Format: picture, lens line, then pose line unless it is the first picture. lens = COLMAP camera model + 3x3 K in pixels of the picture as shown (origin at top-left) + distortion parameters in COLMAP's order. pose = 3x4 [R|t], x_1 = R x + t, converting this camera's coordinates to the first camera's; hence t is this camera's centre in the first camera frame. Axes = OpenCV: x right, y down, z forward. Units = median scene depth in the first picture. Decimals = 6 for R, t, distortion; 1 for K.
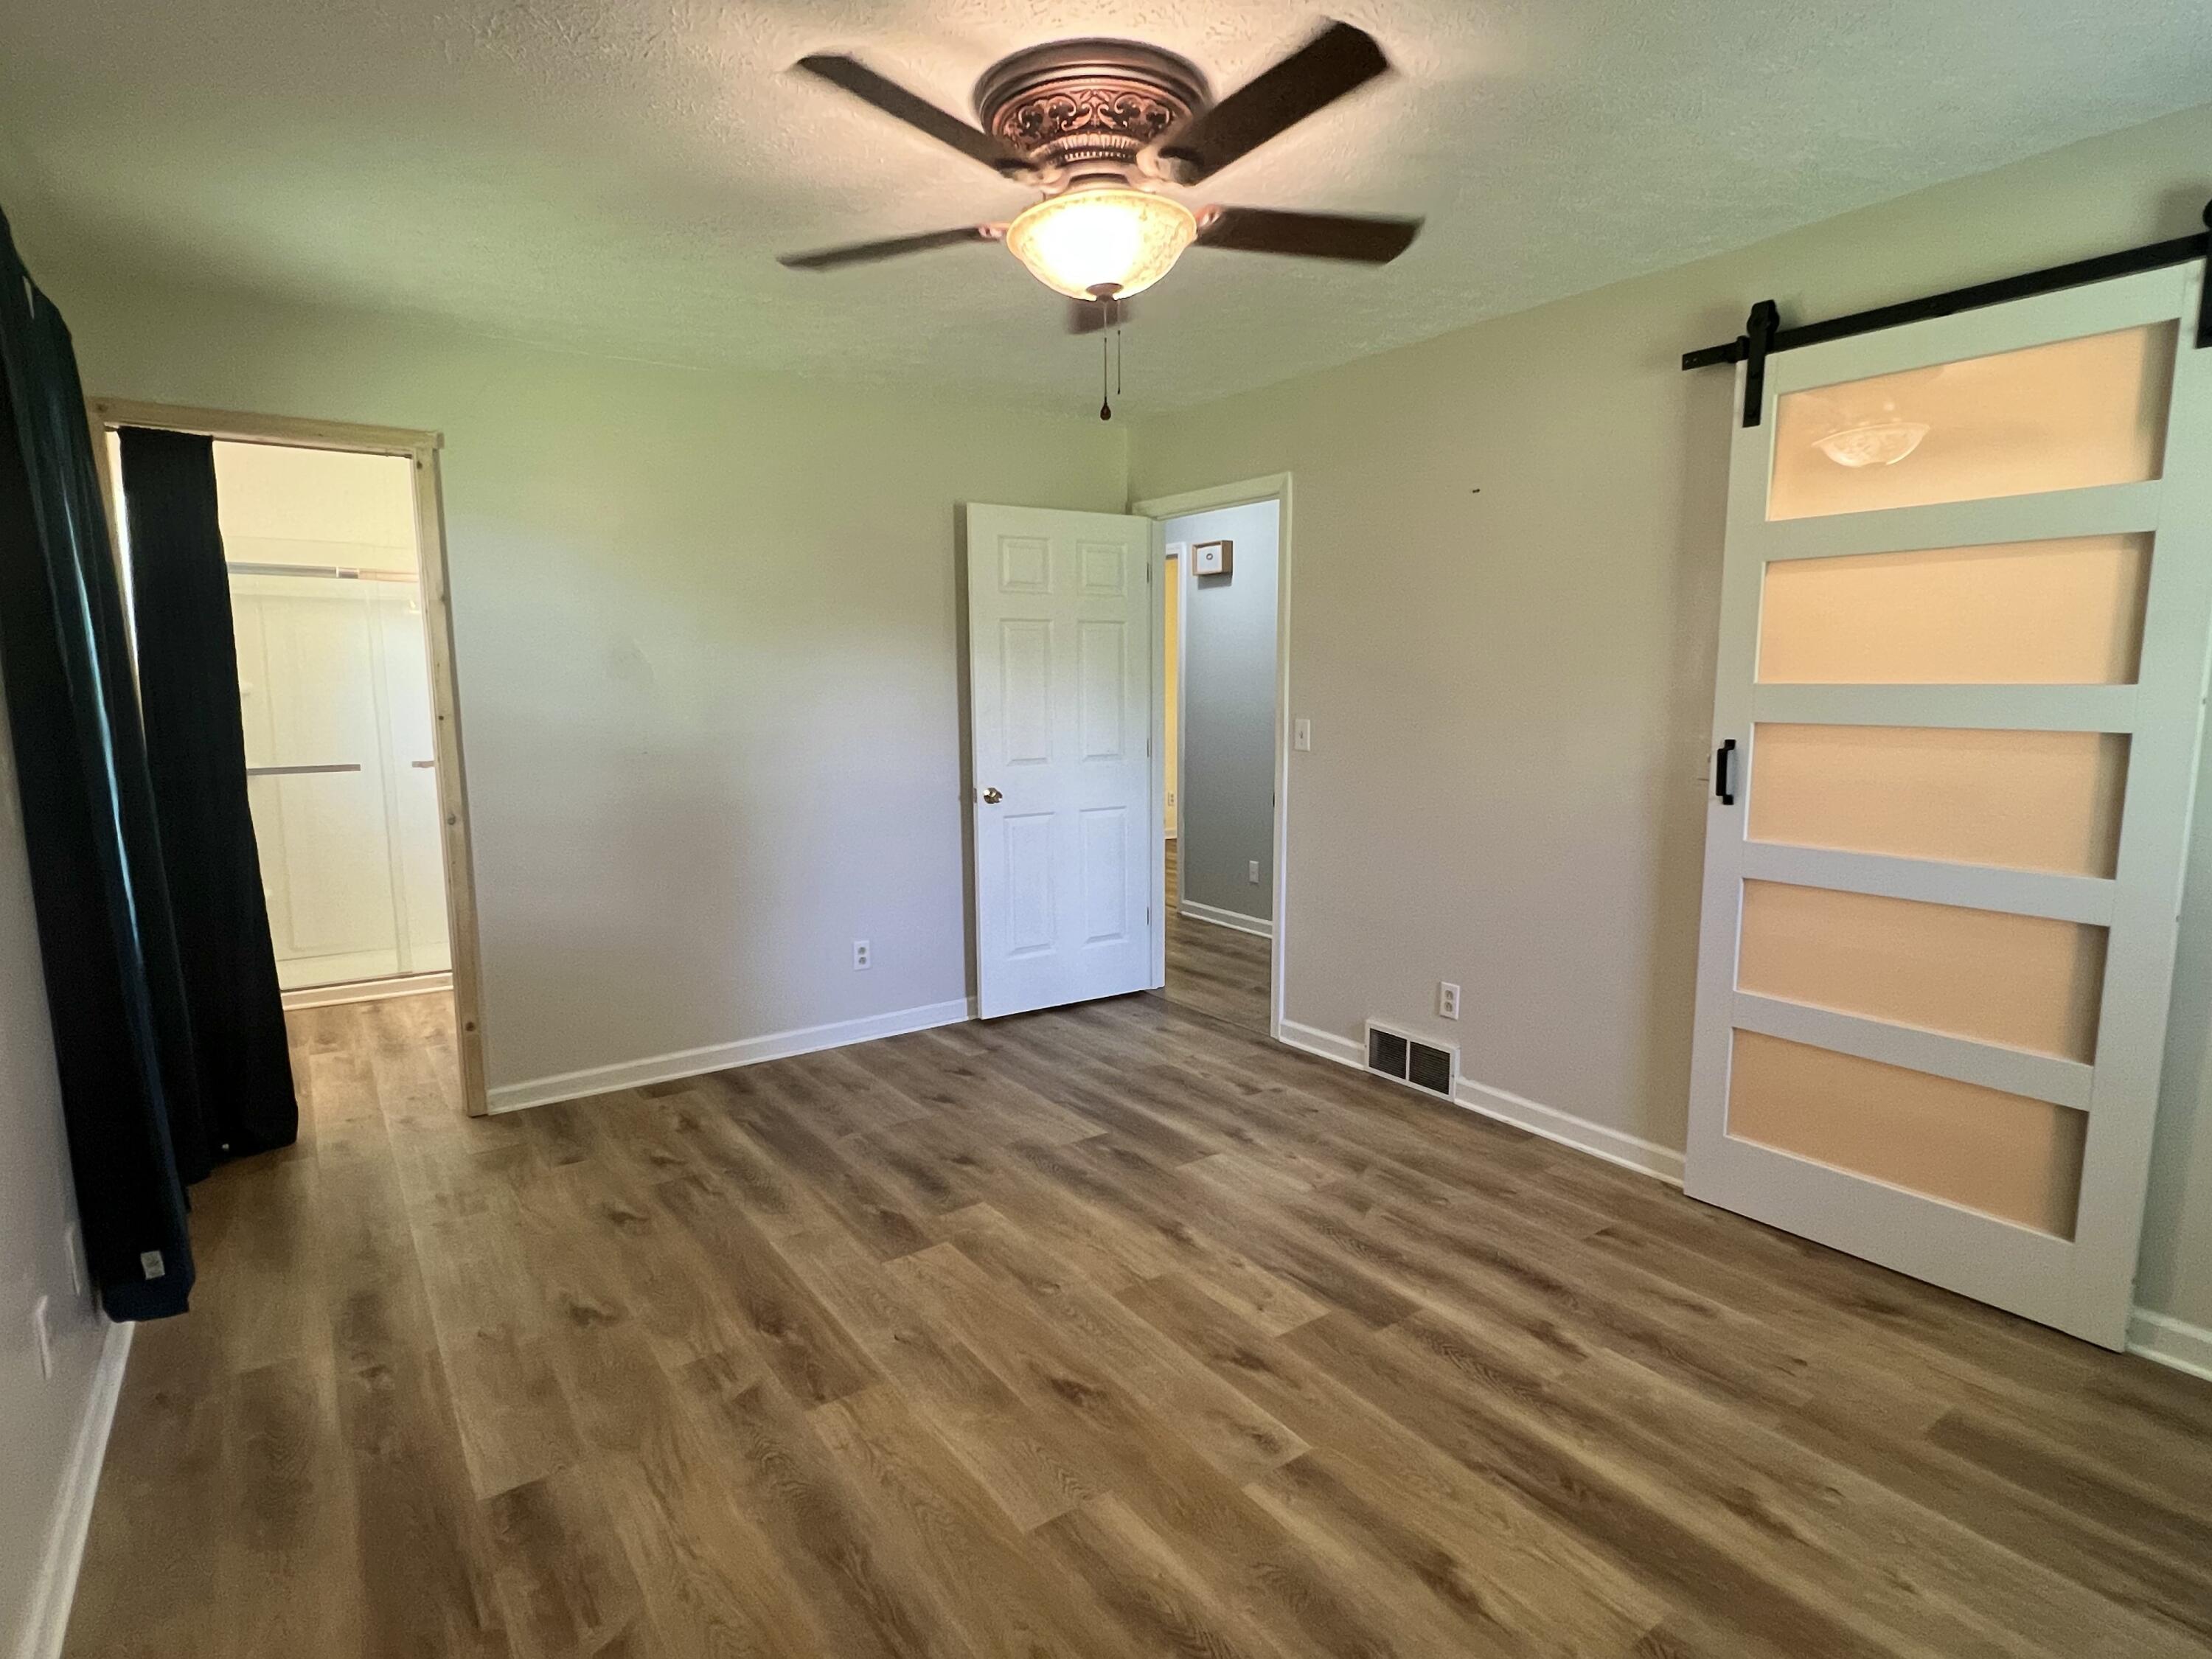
lens RADIAL K [[1171.6, 0, 1115.3], [0, 1171.6, 837.0], [0, 0, 1]] dist [0.001583, -0.001360]
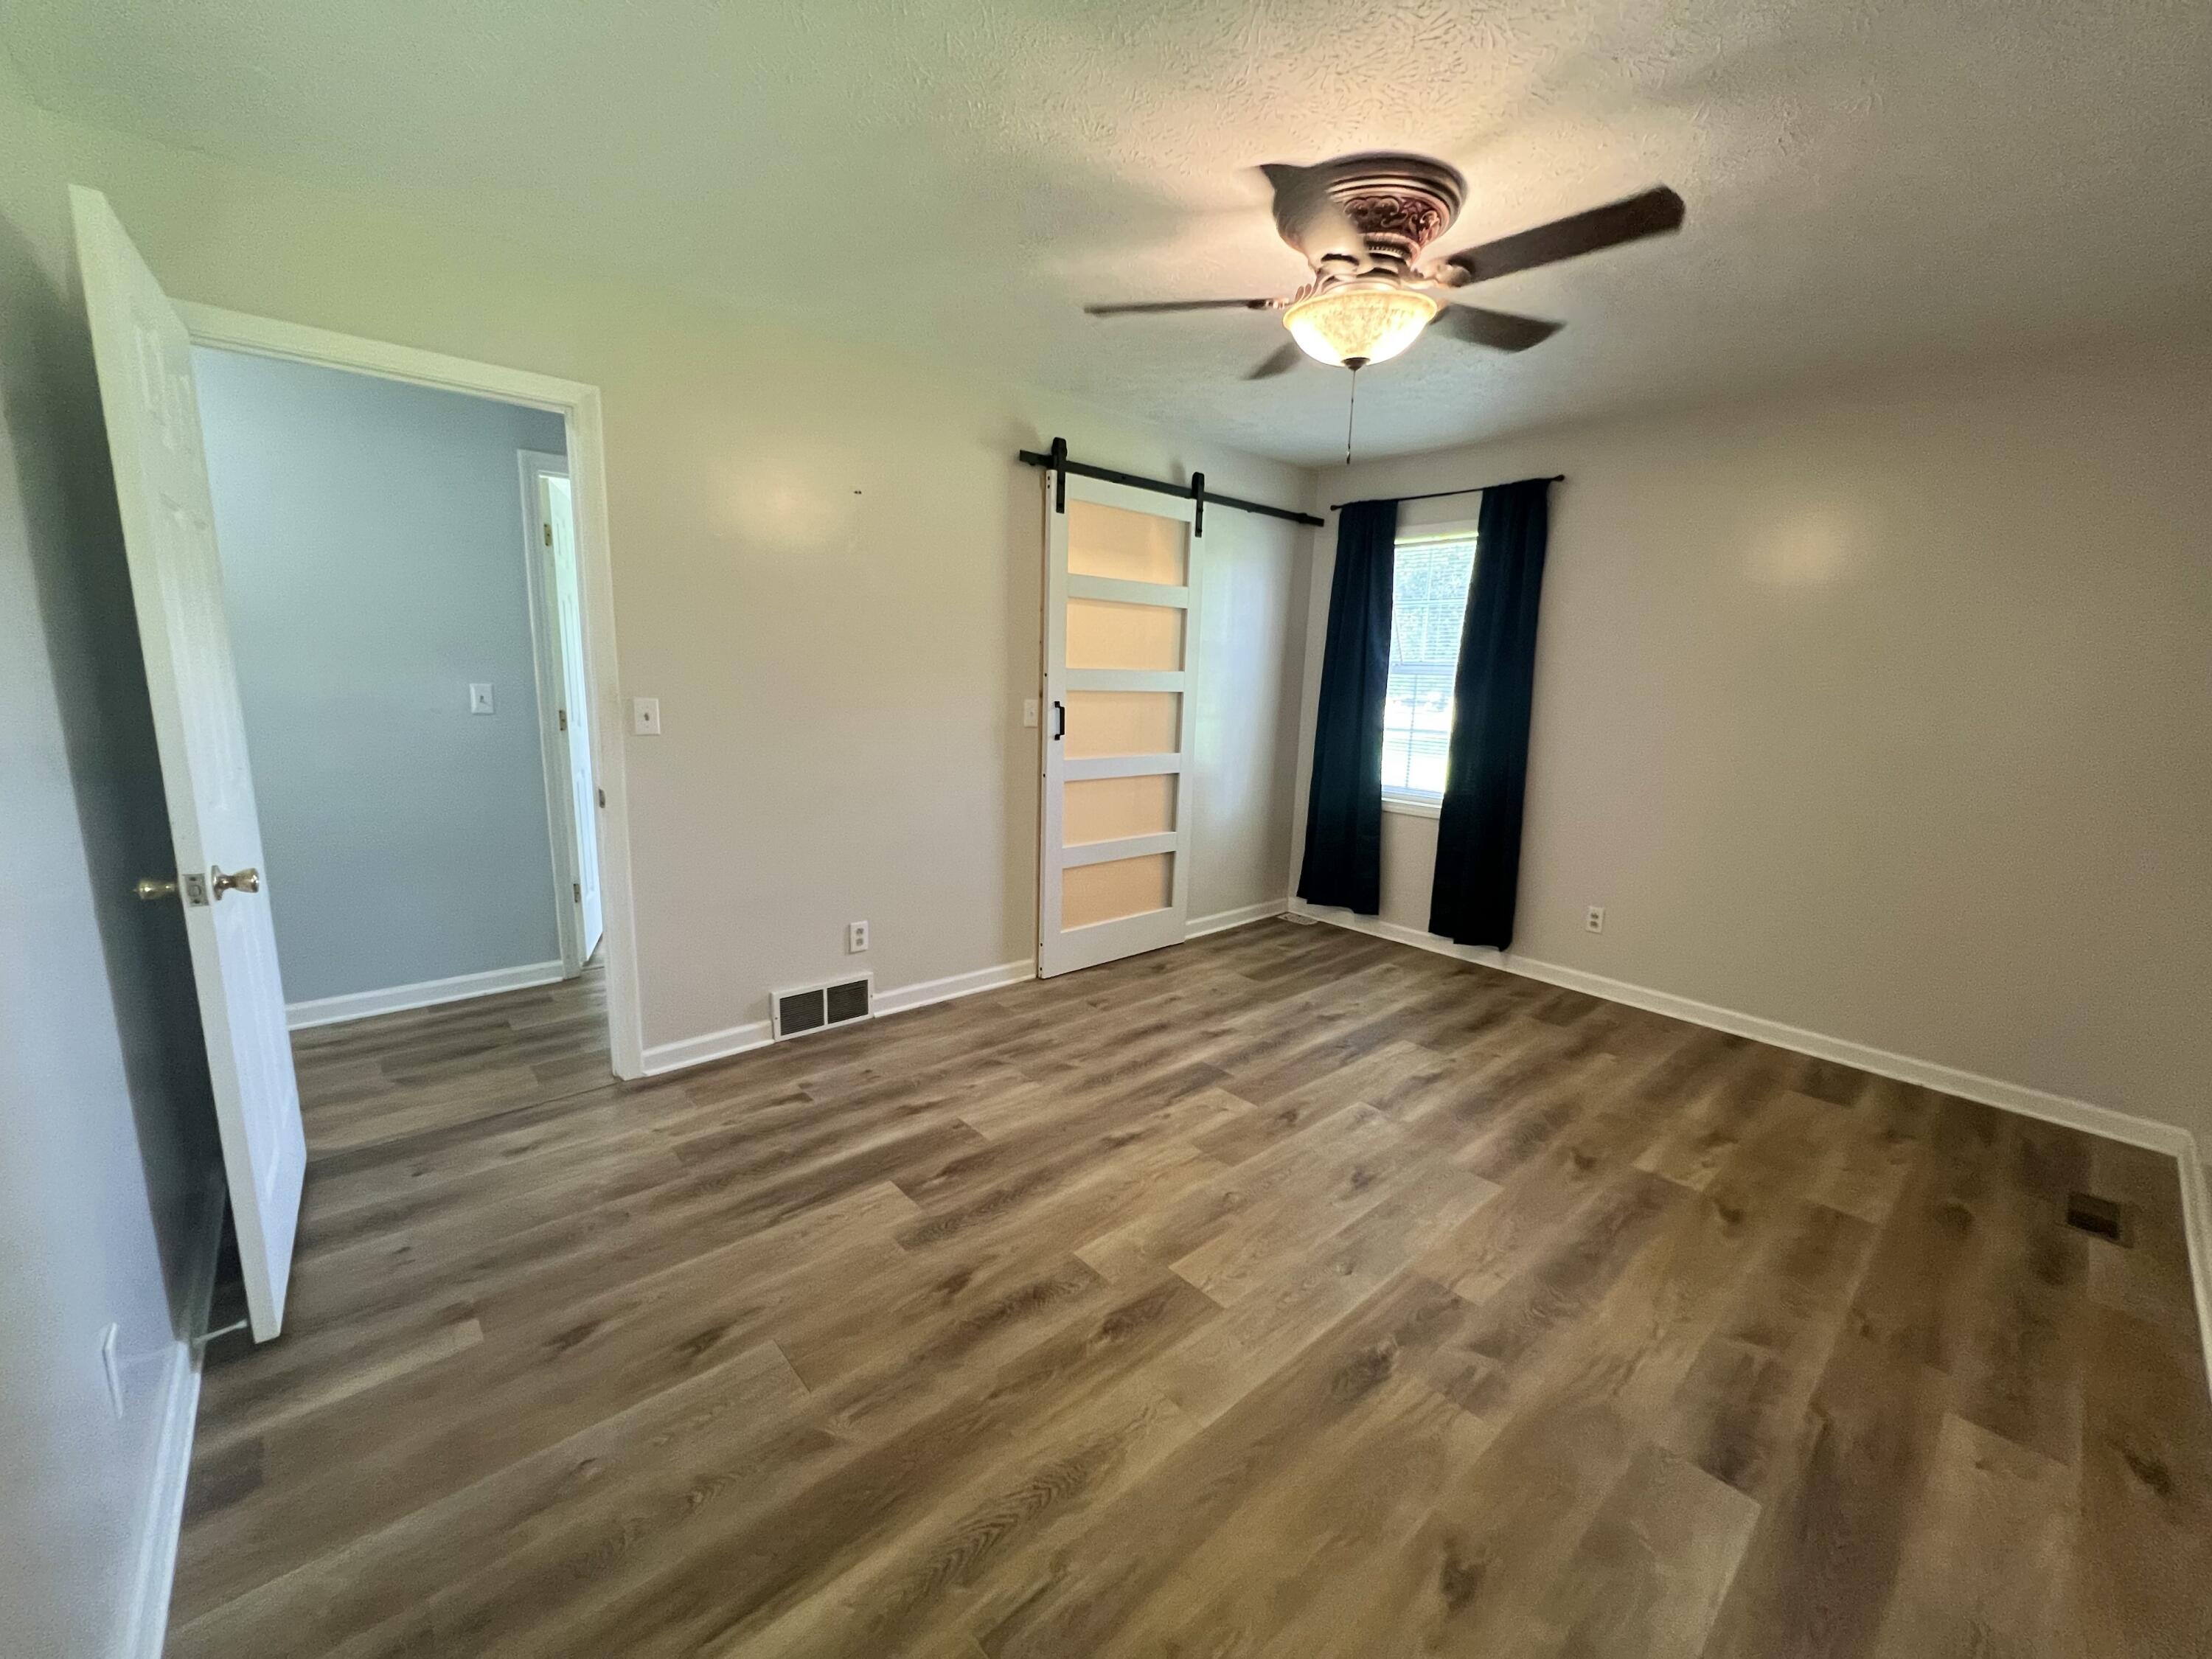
lens RADIAL K [[892.8, 0, 1119.9], [0, 892.8, 834.8], [0, 0, 1]] dist [0.003319, 0.000179]
pose [[-0.121382, -0.177492, 0.976608, -0.763213], [0.106620, 0.975859, 0.190608, -0.129219], [-0.986863, 0.127262, -0.099527, 1.050713]]
